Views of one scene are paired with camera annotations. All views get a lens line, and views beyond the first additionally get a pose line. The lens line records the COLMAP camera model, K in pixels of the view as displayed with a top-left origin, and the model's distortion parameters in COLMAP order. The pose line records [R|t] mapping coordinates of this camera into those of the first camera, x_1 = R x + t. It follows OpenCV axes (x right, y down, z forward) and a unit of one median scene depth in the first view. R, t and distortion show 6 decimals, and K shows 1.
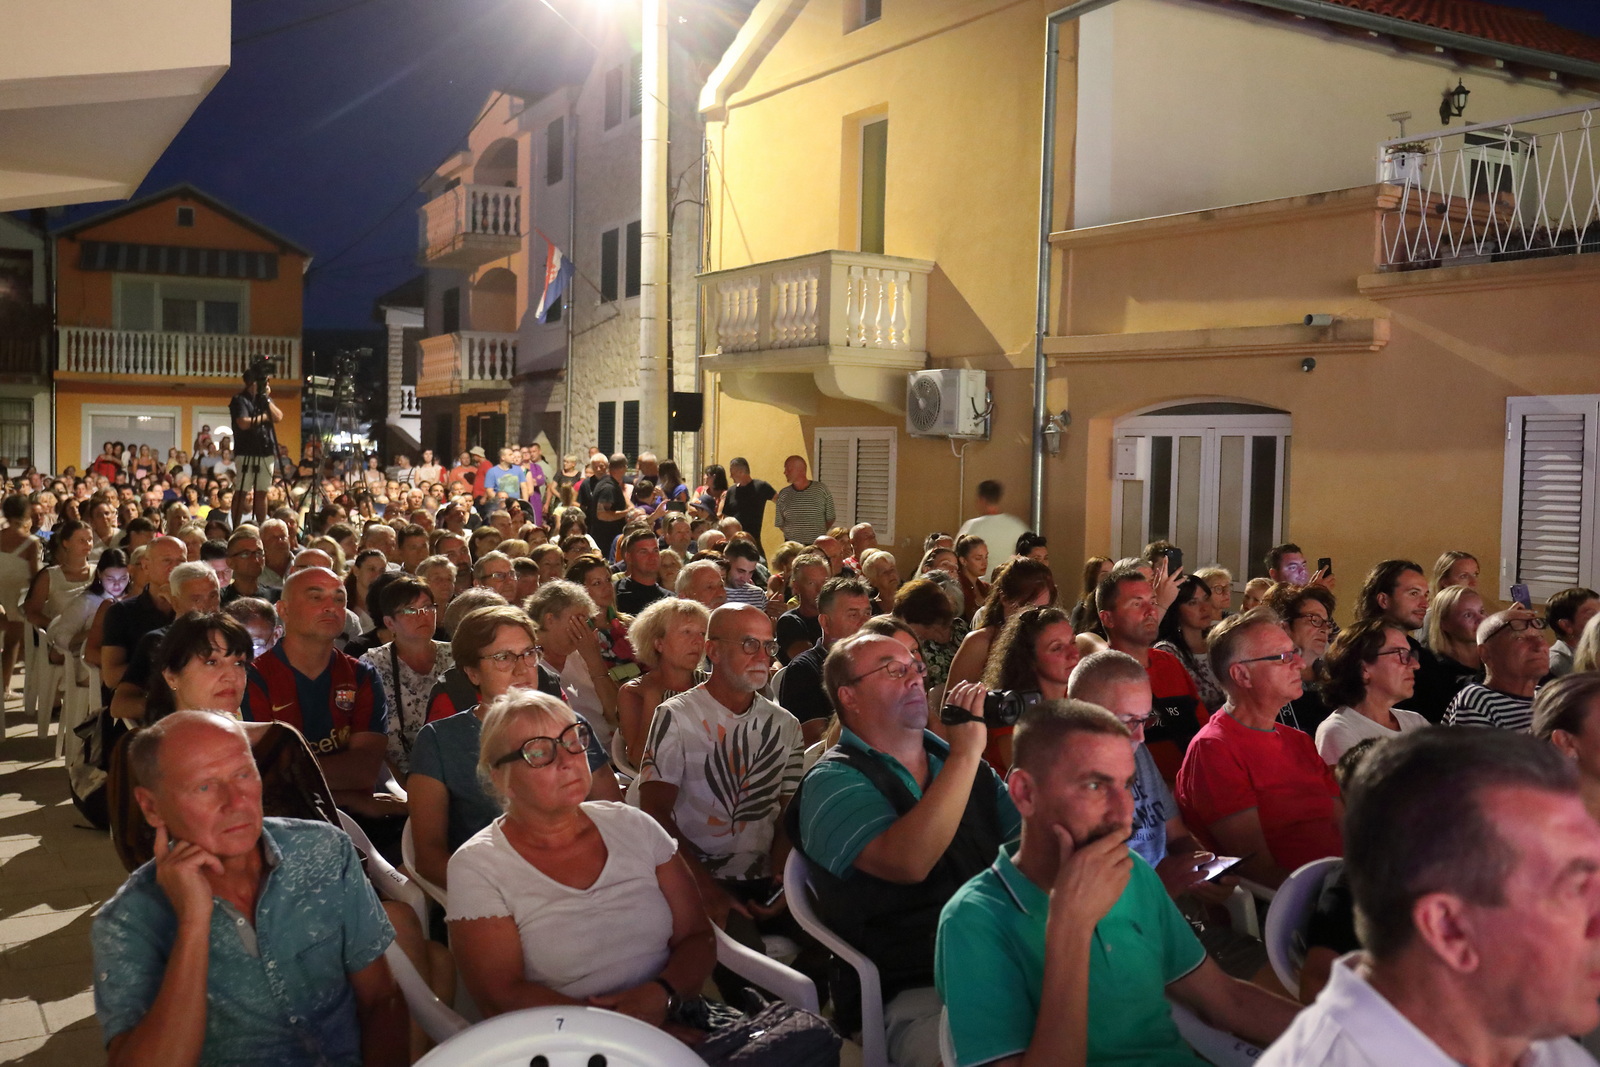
lens RADIAL K [[1564.3, 0, 786.6], [0, 1564.3, 521.6], [0, 0, 1]] dist [0.020185, 0.000000]
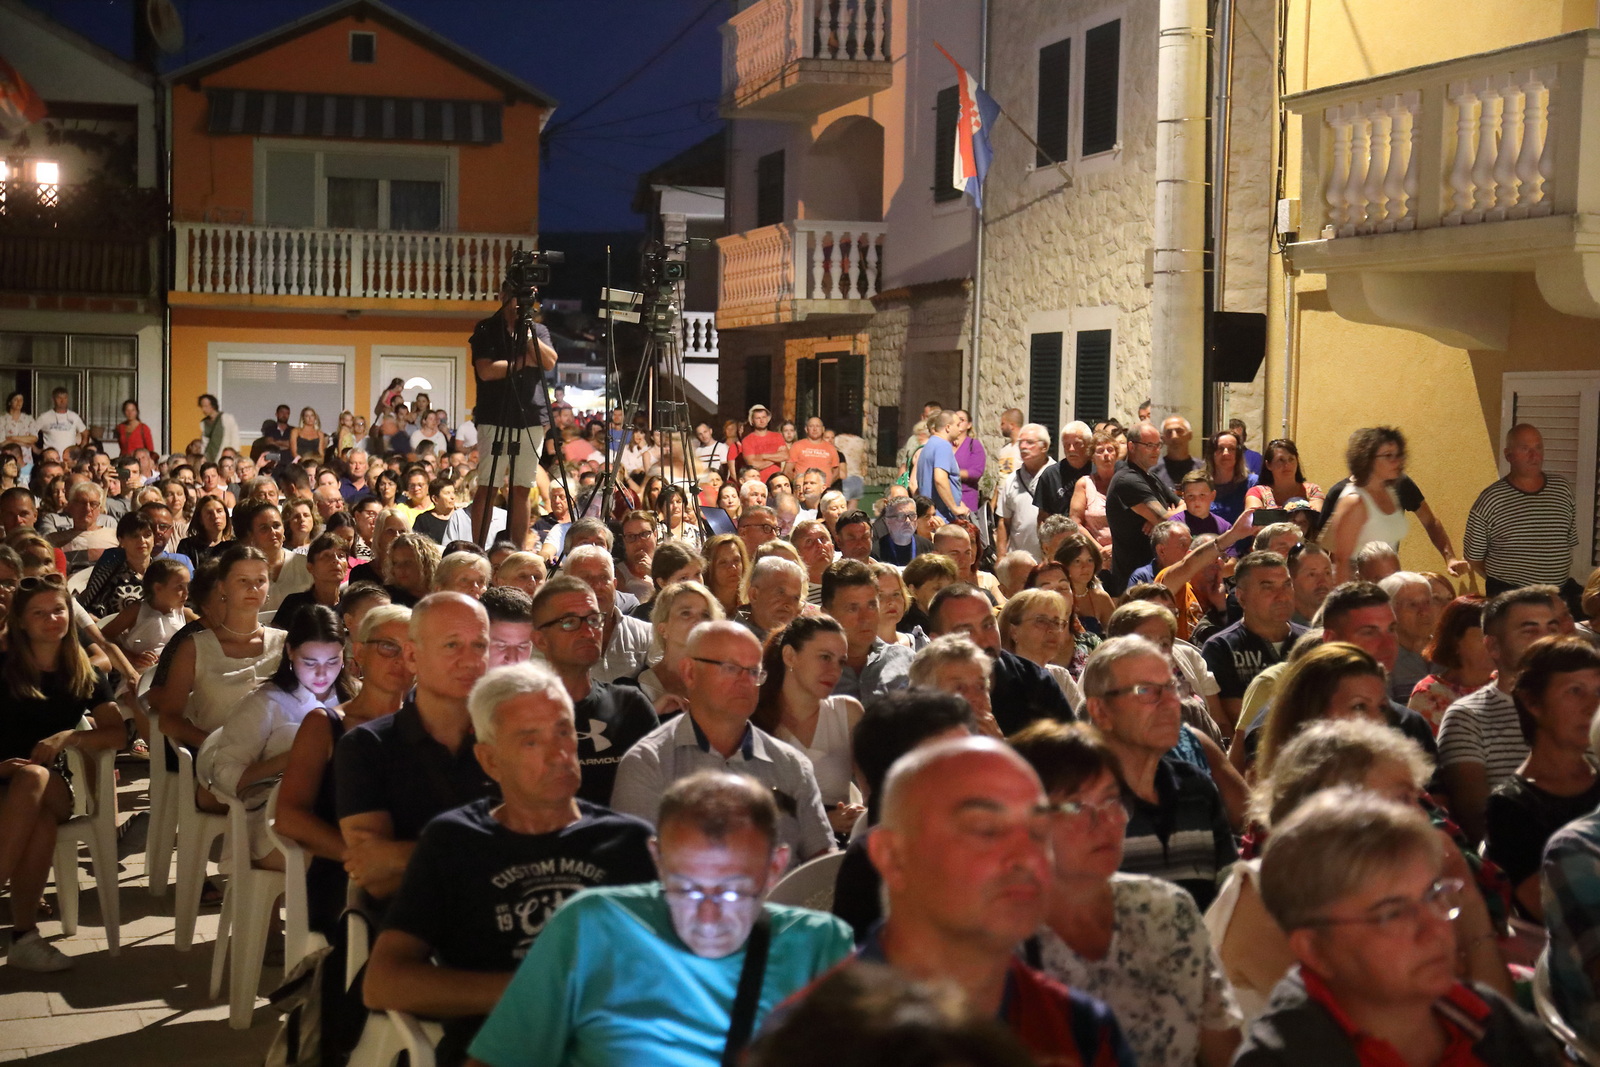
lens RADIAL K [[2363.7, 0, 803.6], [0, 2363.7, 539.2], [0, 0, 1]] dist [0.063055, 0.000000]
pose [[0.985922, 0.008082, -0.167010, -0.048673], [-0.006797, 0.999943, 0.008260, -0.004546], [0.167067, -0.007009, 0.985921, 0.087490]]
